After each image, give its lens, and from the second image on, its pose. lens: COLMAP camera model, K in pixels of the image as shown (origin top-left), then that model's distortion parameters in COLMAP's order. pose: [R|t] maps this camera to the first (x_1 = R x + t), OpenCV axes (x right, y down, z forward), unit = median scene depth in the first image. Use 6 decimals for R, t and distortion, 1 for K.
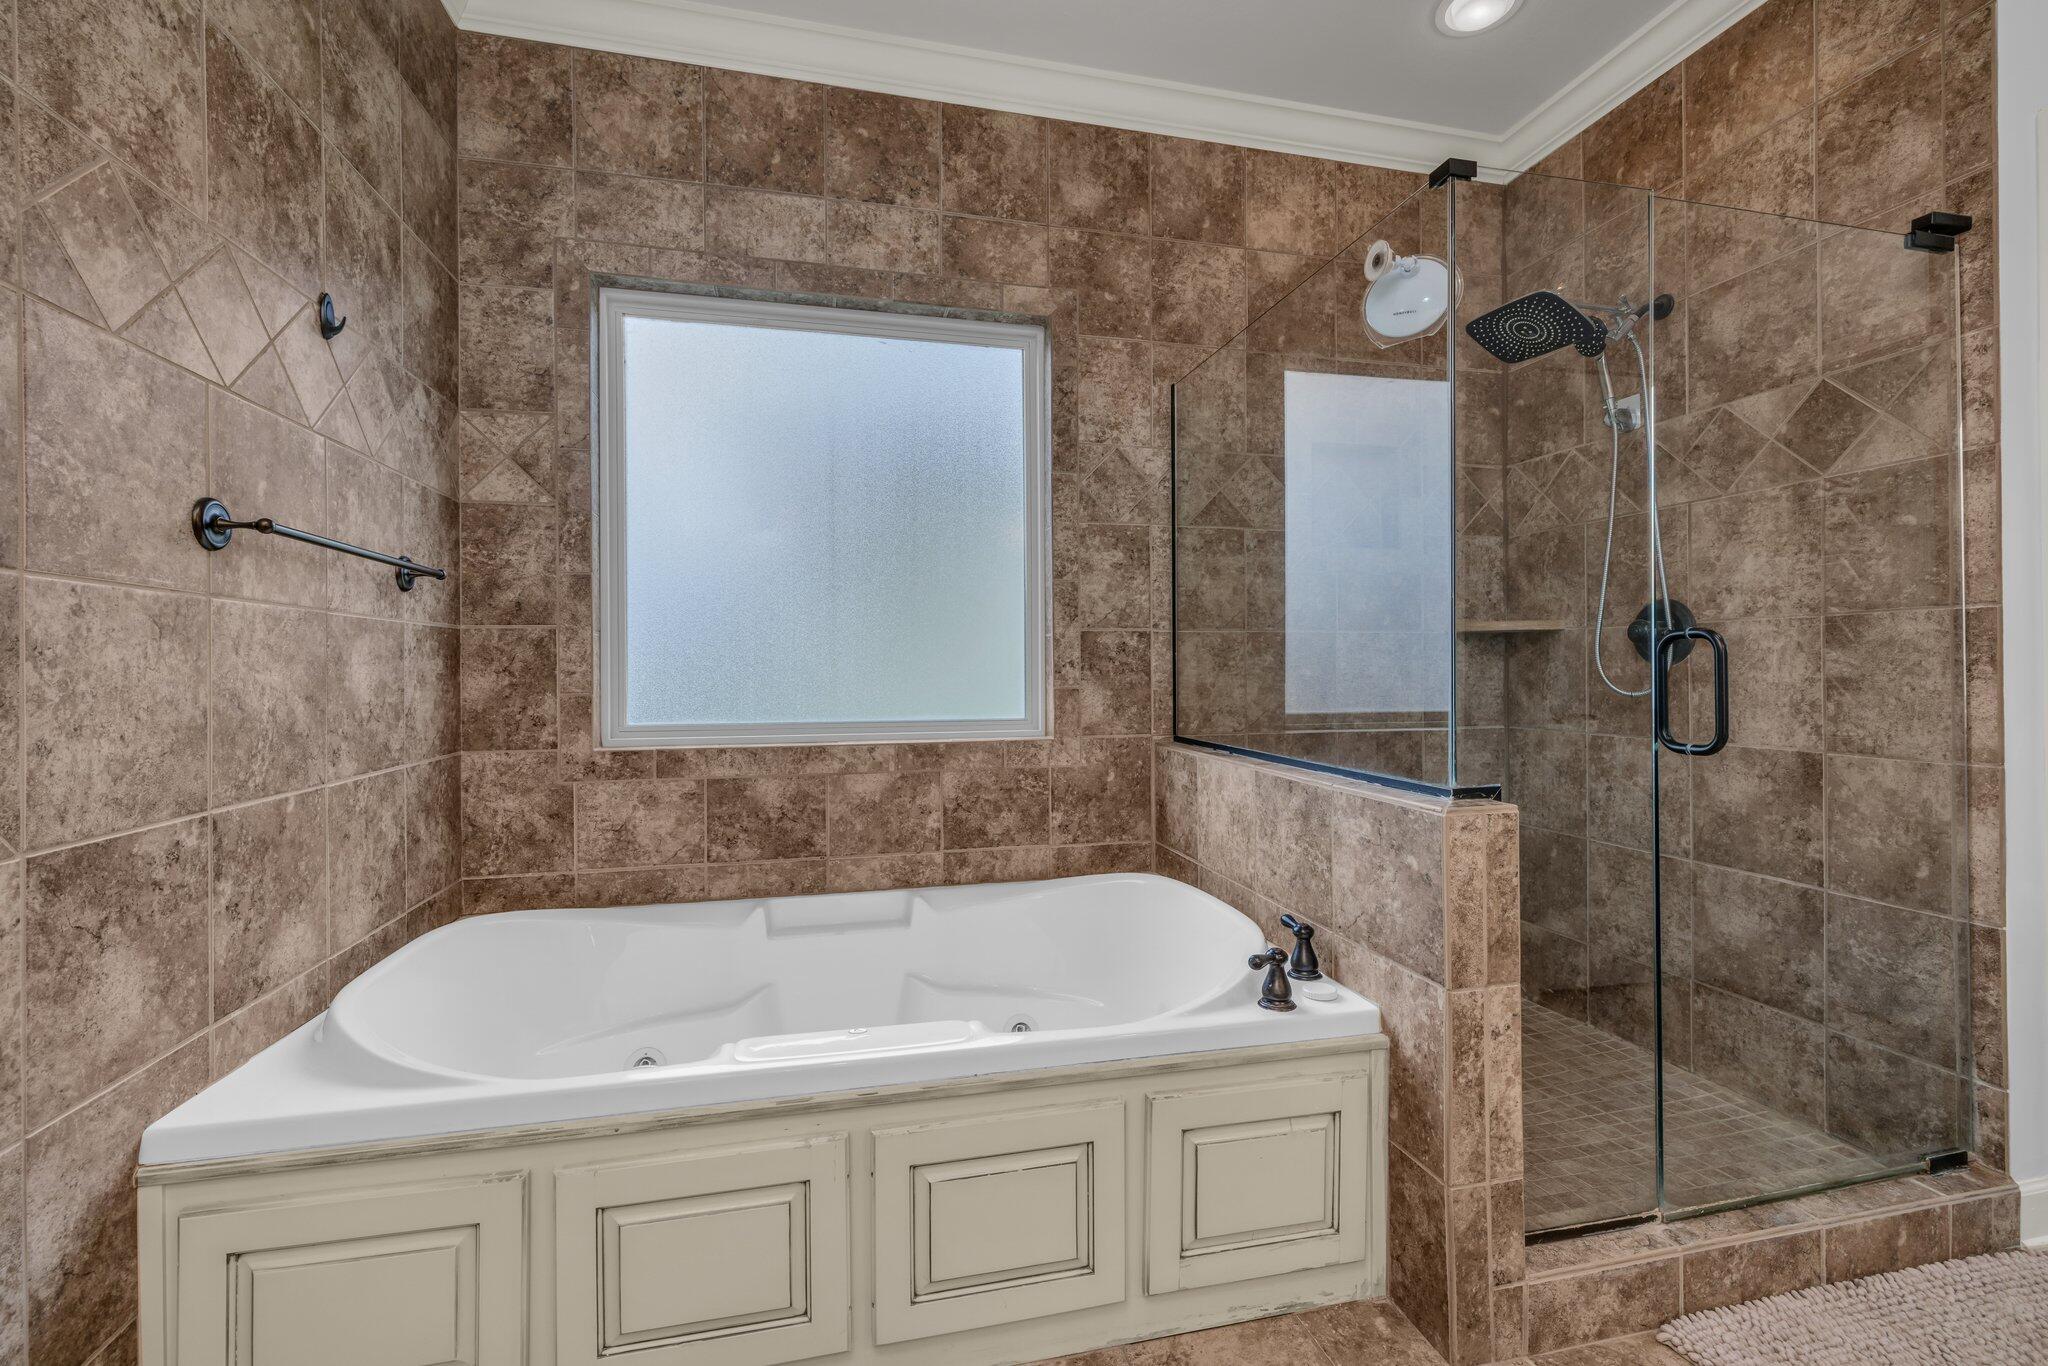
lens RADIAL K [[888.4, 0, 1019.5], [0, 888.4, 669.9], [0, 0, 1]] dist [0.002445, -0.000457]
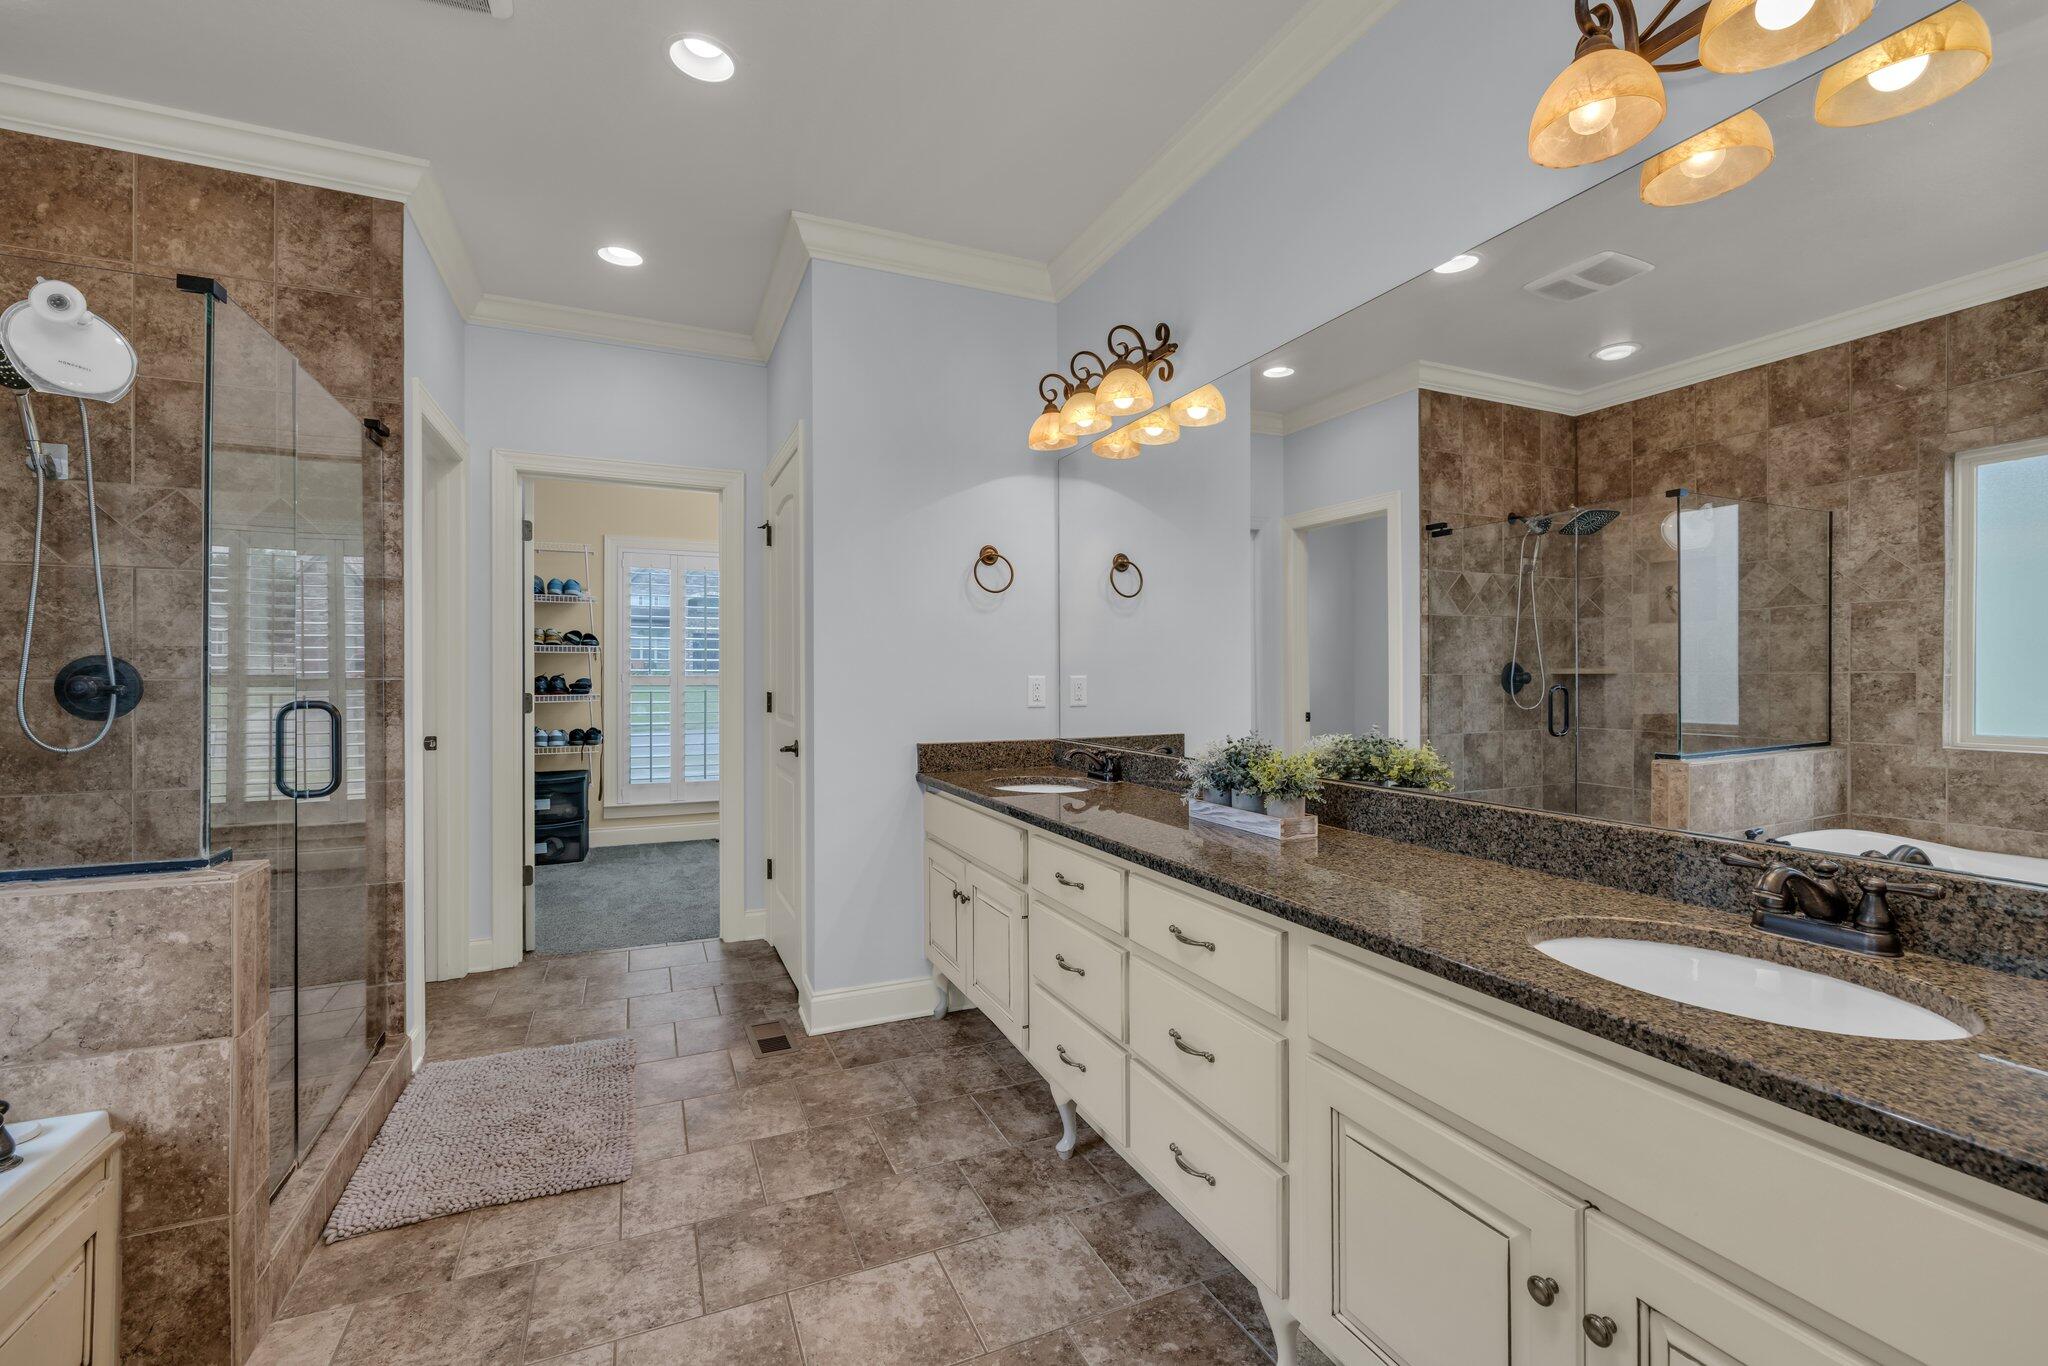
lens RADIAL K [[859.8, 0, 1024.5], [0, 859.8, 676.5], [0, 0, 1]] dist [0.000172, 0.000067]
pose [[-0.182592, 0.003116, 0.983184, -0.616120], [0.000861, 0.999995, -0.003009, -0.071073], [-0.983188, 0.000297, -0.182594, 0.184398]]
